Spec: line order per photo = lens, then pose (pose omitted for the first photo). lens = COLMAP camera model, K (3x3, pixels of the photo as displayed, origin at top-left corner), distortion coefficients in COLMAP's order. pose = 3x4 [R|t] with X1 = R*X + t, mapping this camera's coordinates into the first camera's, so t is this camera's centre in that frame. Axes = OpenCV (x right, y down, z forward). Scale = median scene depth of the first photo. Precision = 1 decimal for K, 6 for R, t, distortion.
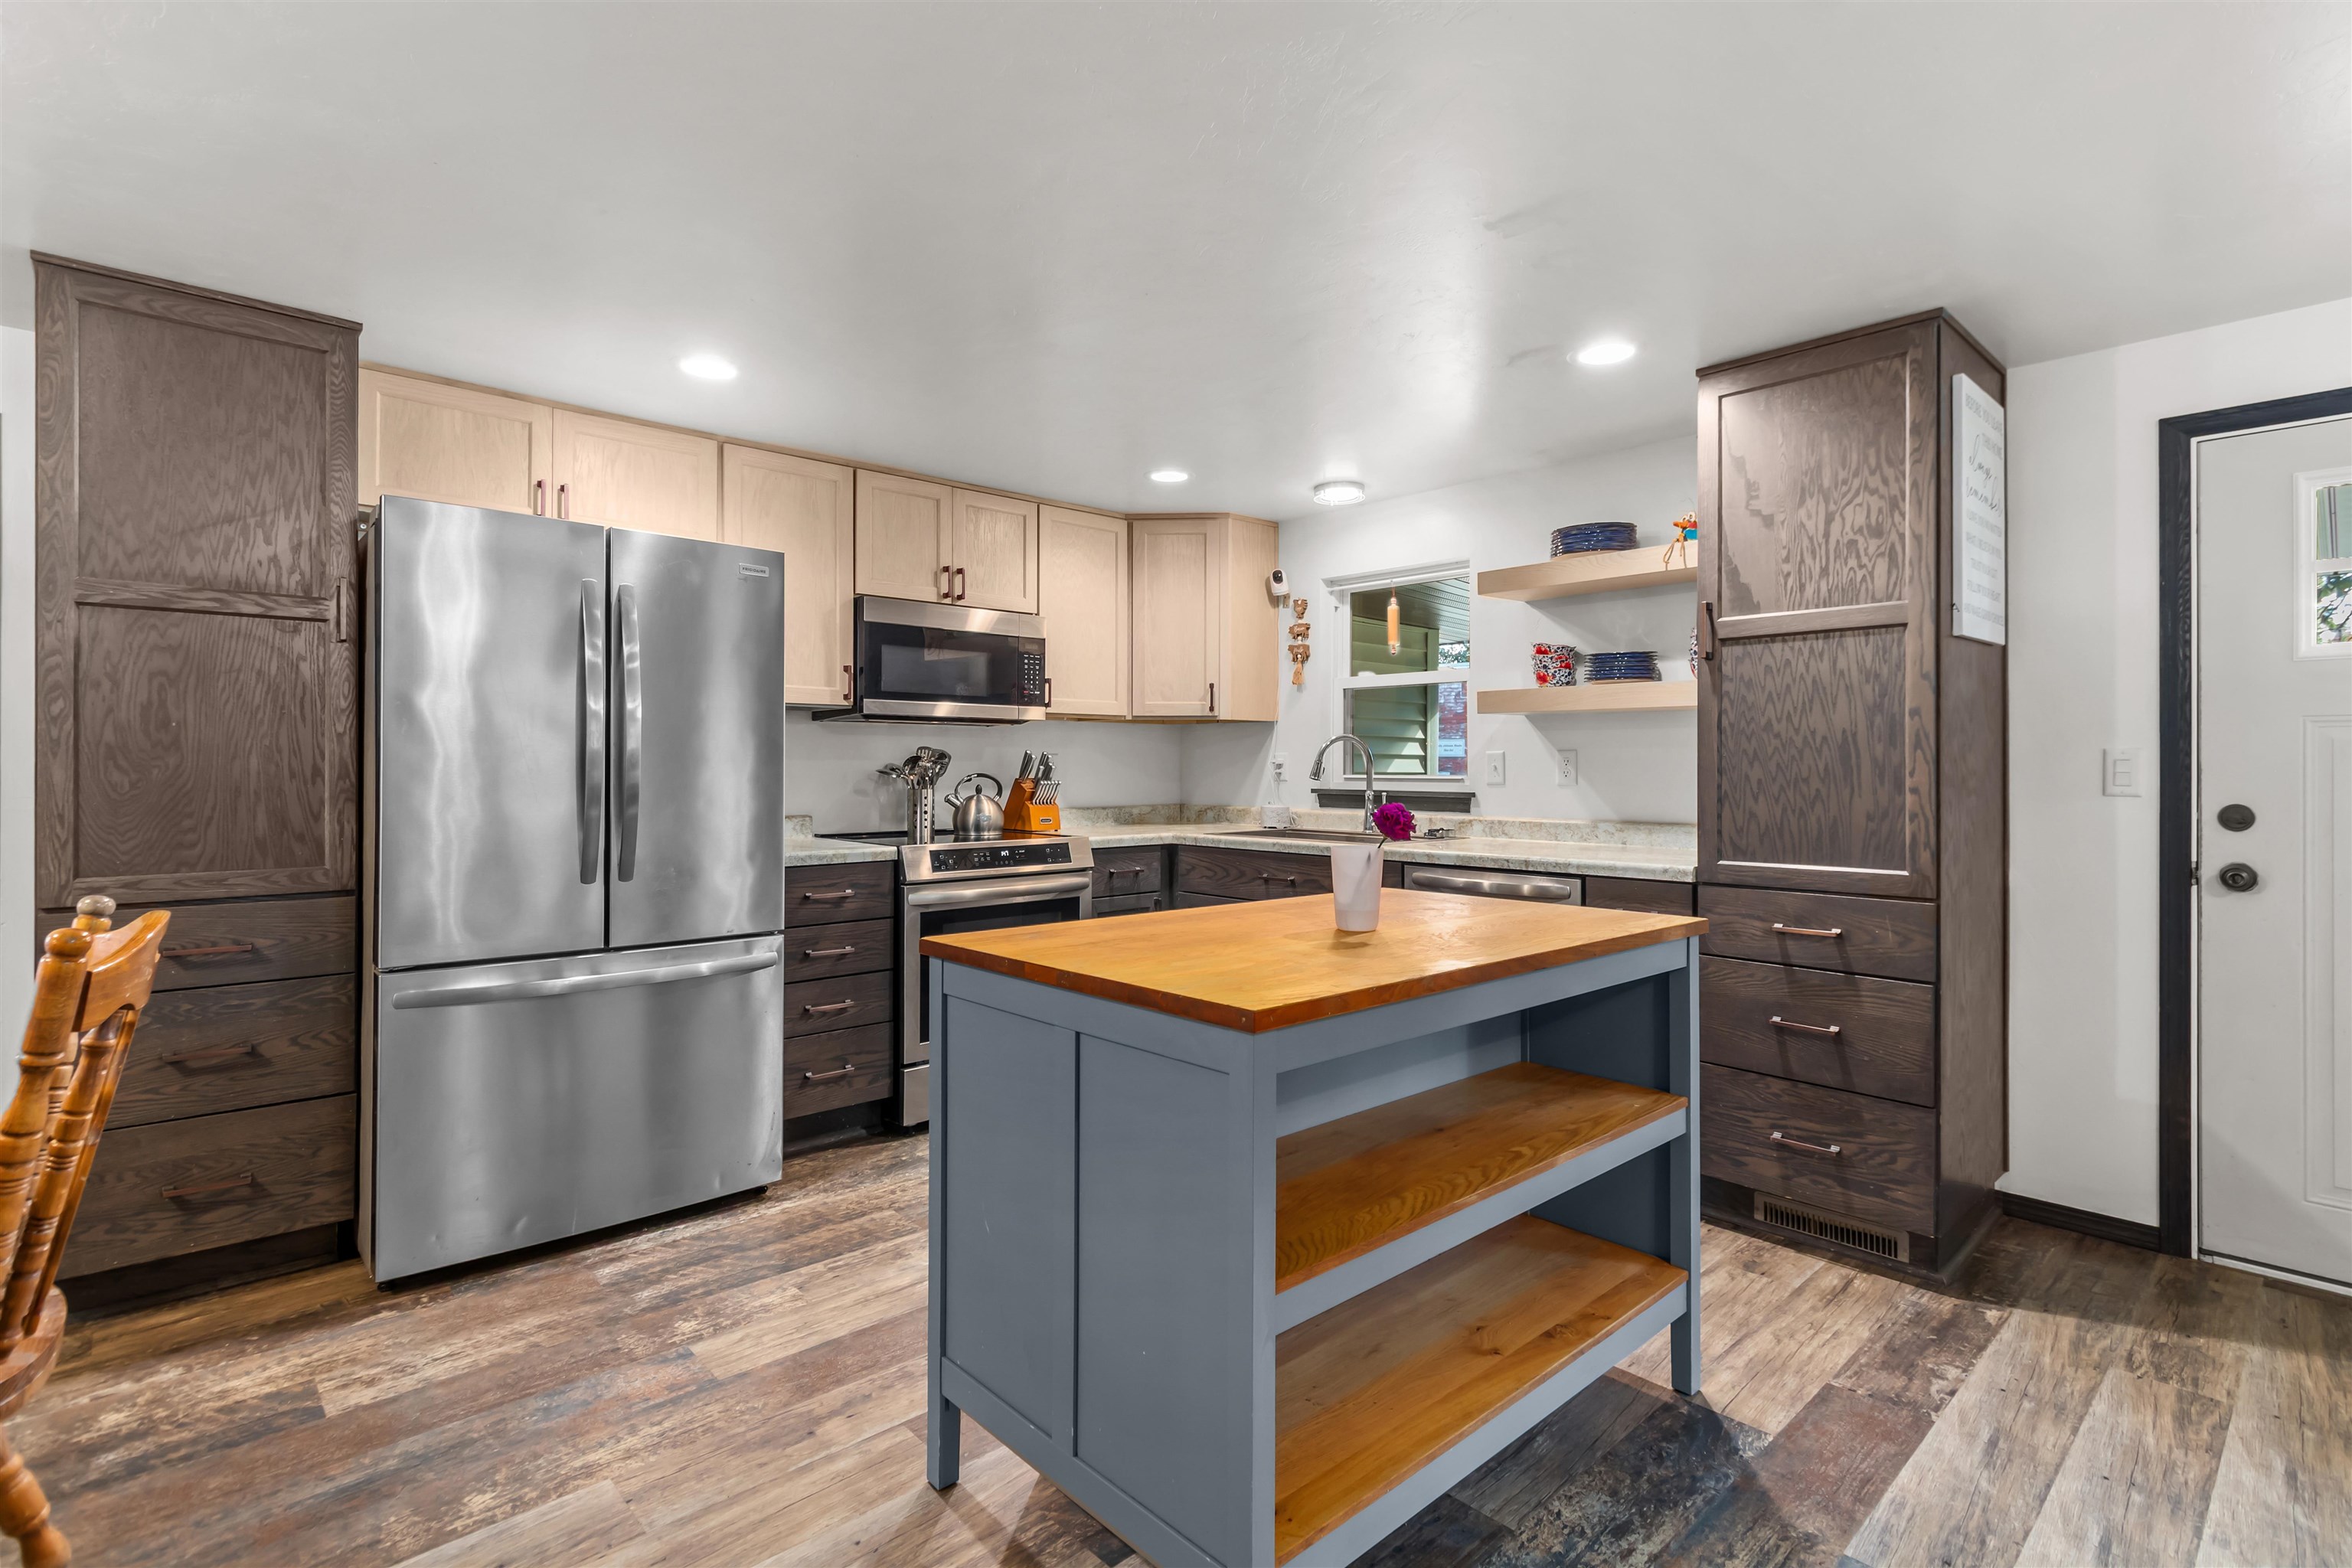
lens RADIAL K [[1090.1, 0, 1180.5], [0, 1090.1, 768.5], [0, 0, 1]] dist [-0.001608, 0.000367]
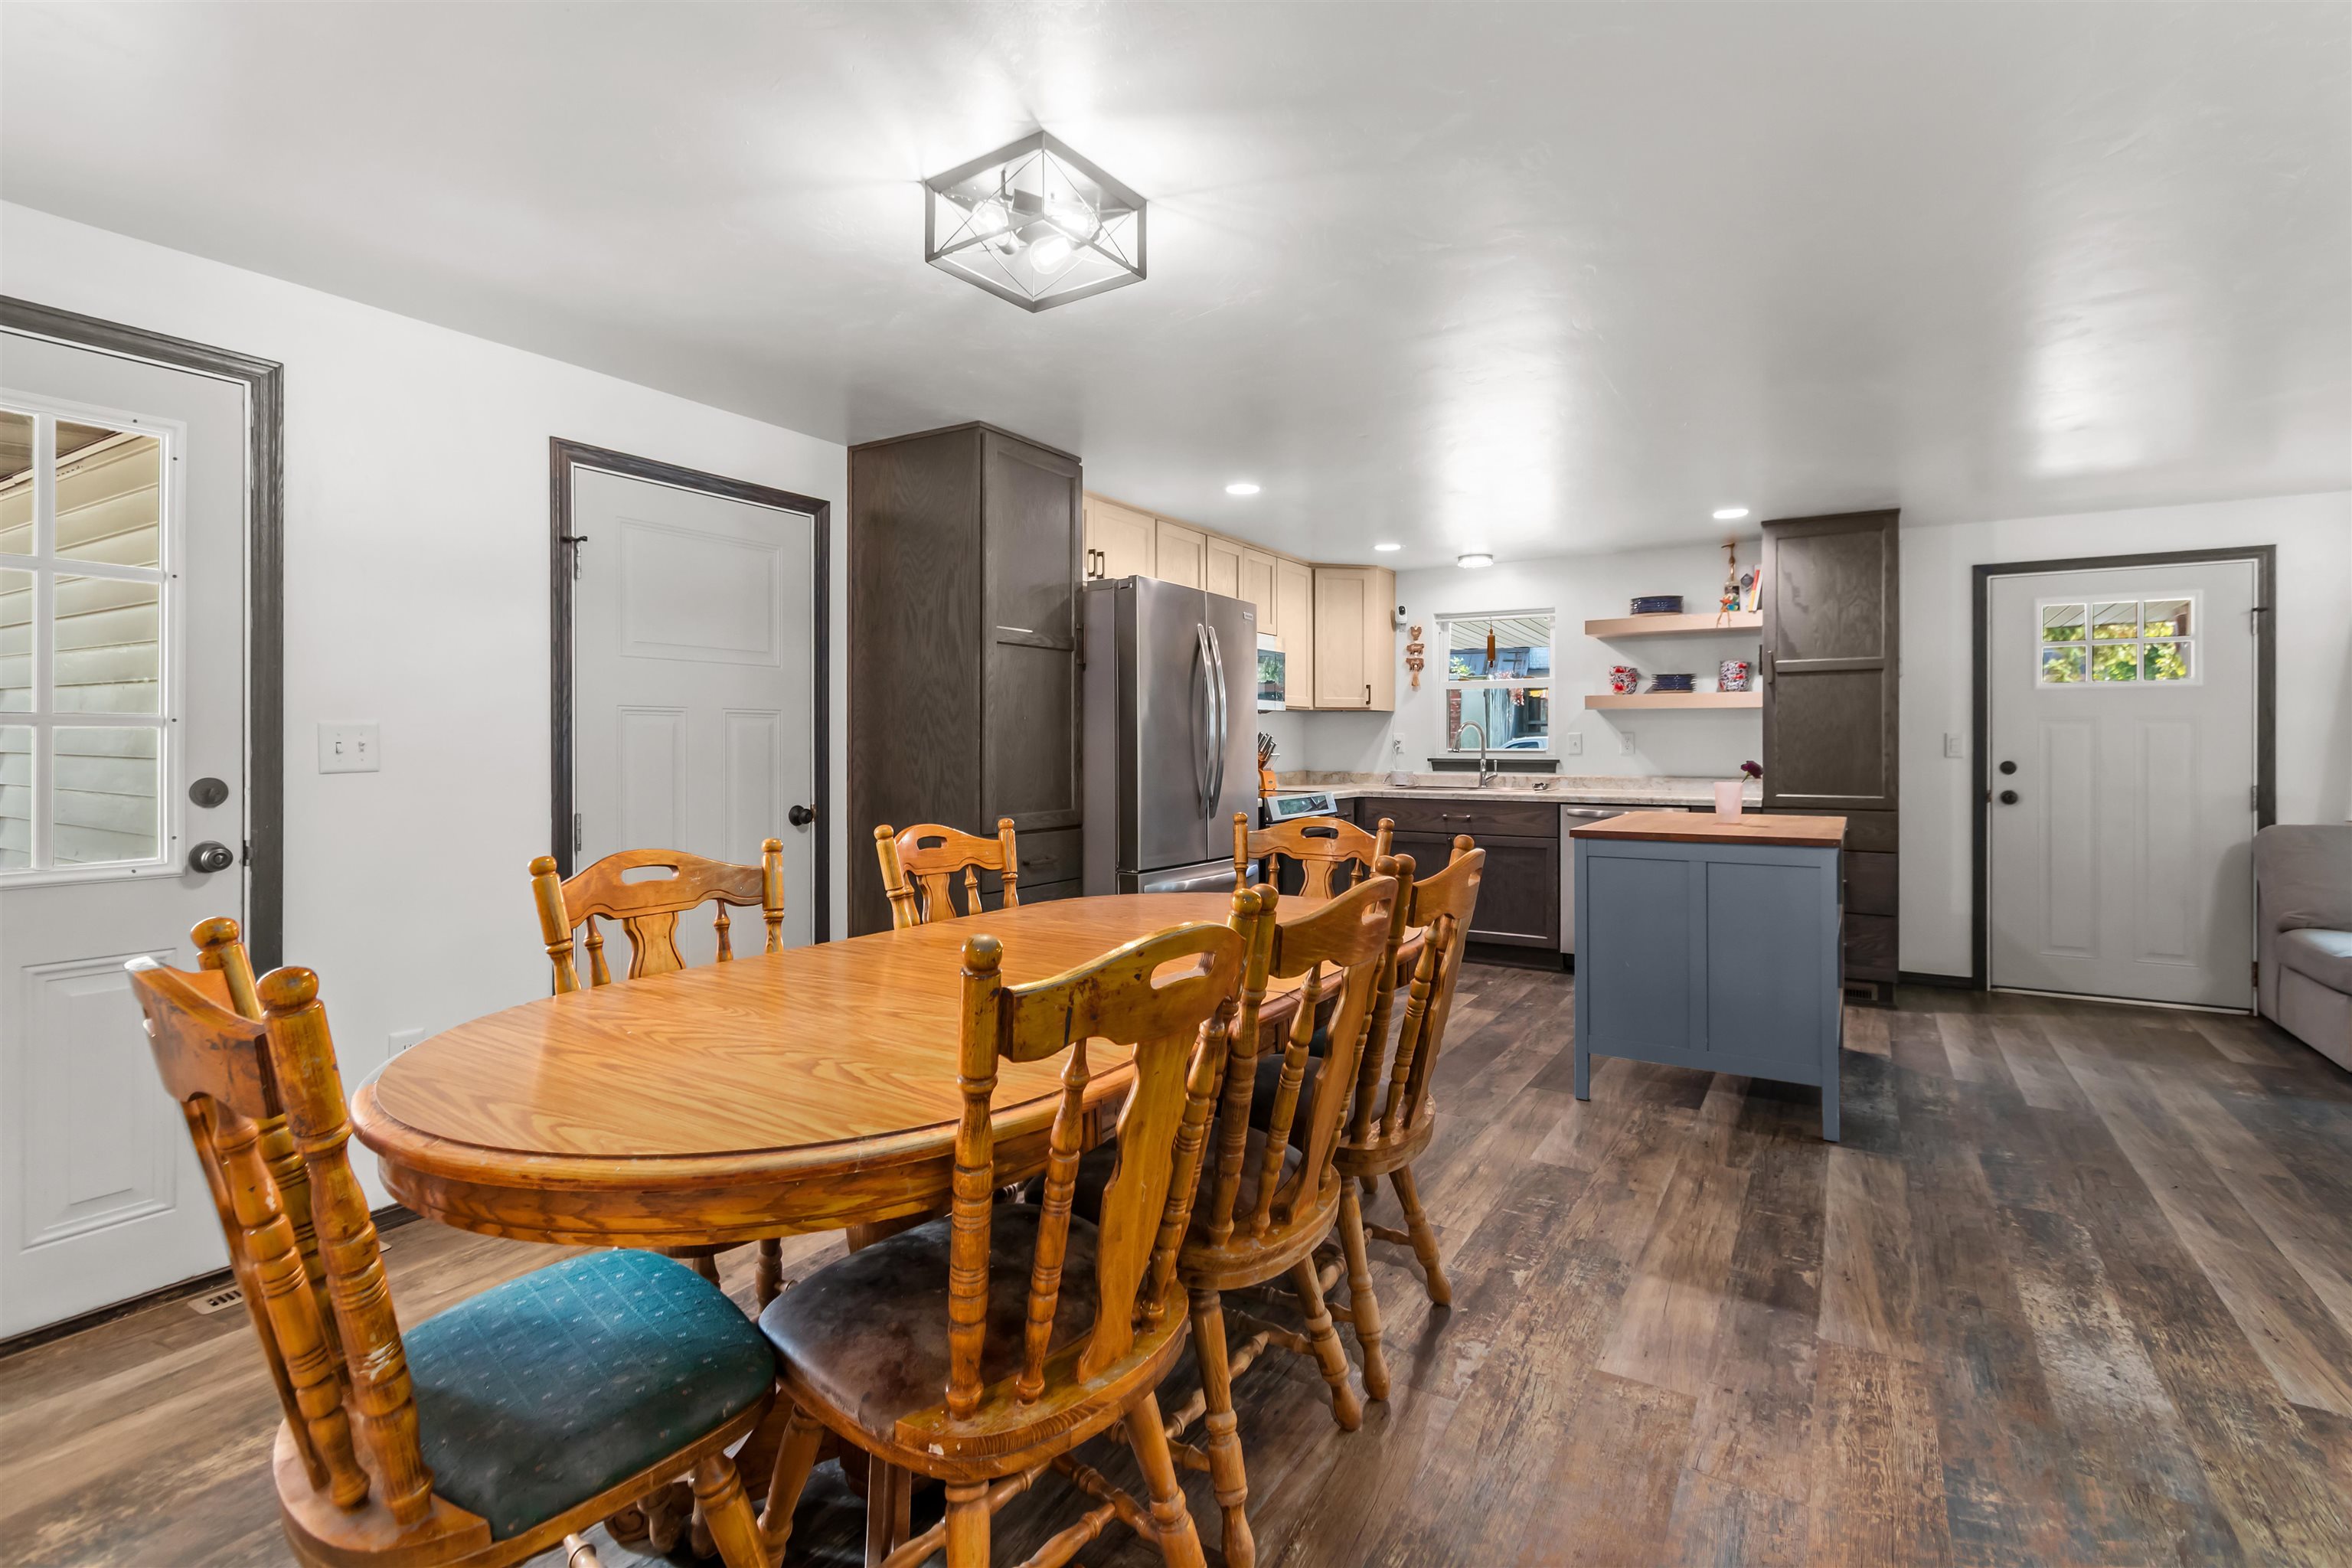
lens RADIAL K [[1090.1, 0, 1115.0], [0, 1090.1, 752.1], [0, 0, 1]] dist [-0.001608, 0.000367]
pose [[0.966973, -0.003483, 0.254856, -1.652000], [0.001624, 0.999971, 0.007505, -0.002436], [-0.254874, -0.006843, 0.966950, -0.758557]]
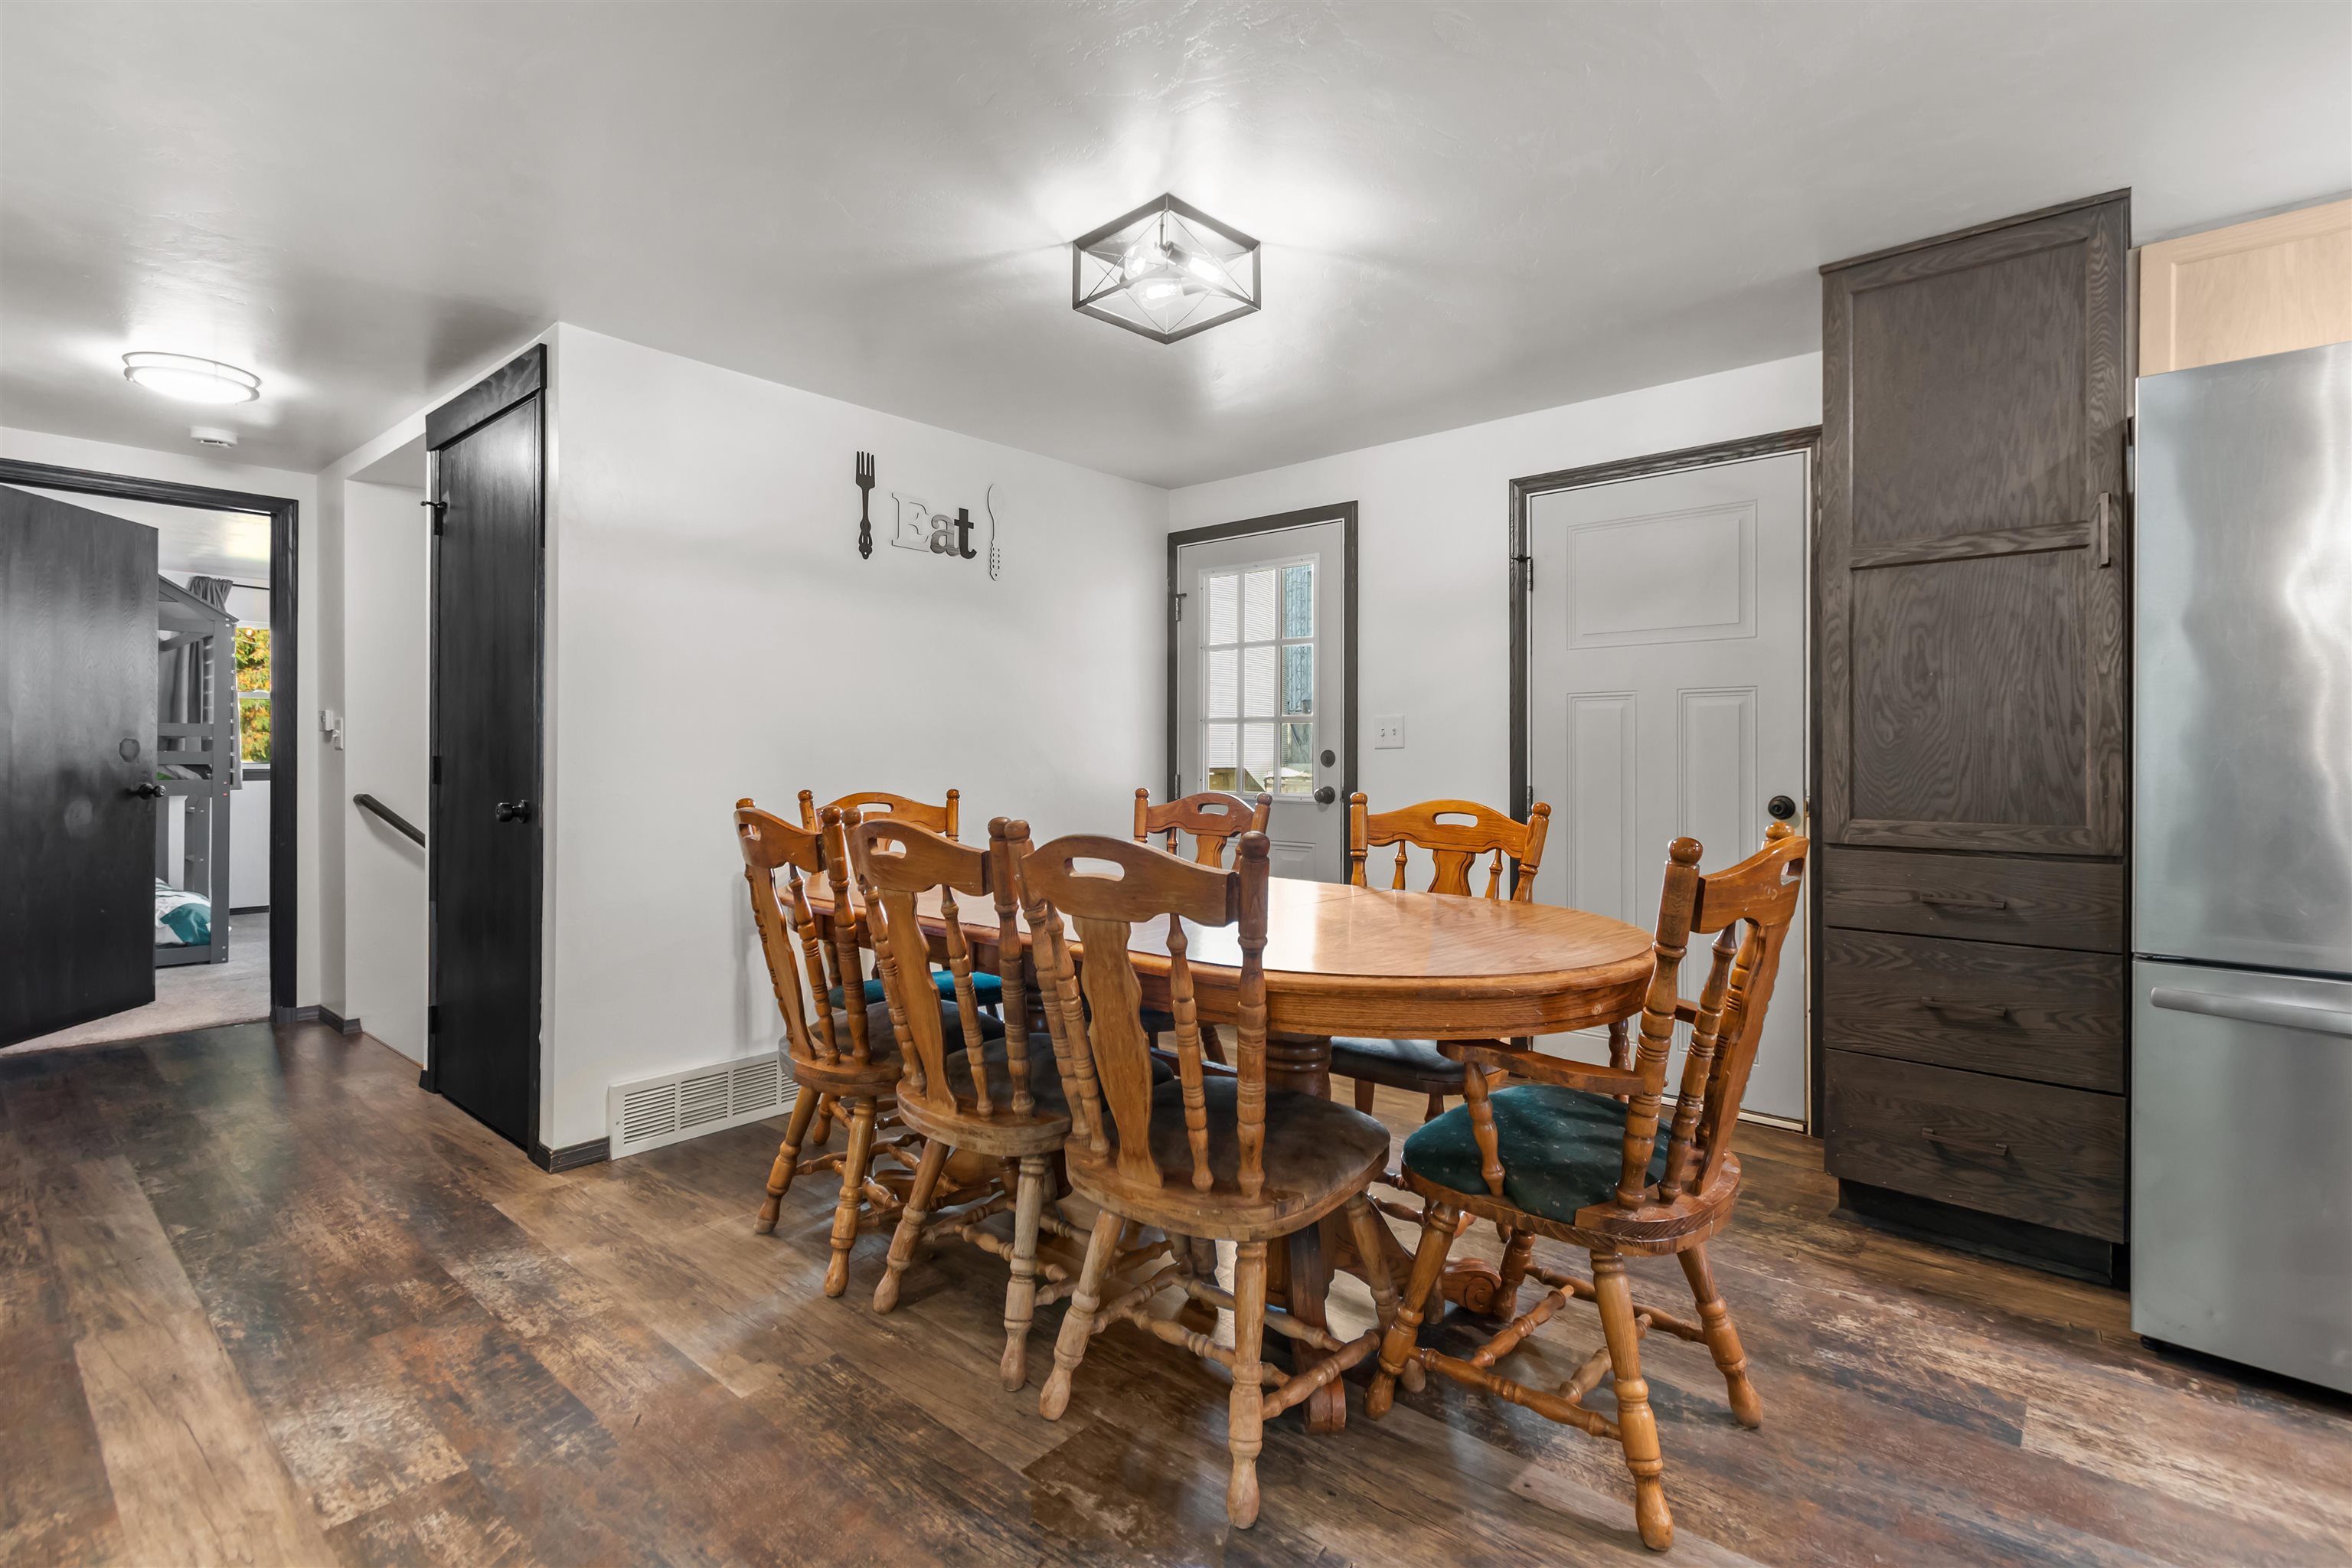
lens RADIAL K [[1090.1, 0, 1094.6], [0, 1090.1, 739.2], [0, 0, 1]] dist [-0.001608, 0.000367]
pose [[0.096867, -0.003458, -0.995291, 0.008608], [0.001985, 0.999993, -0.003281, 0.021182], [0.995295, -0.001658, 0.096873, 0.124129]]
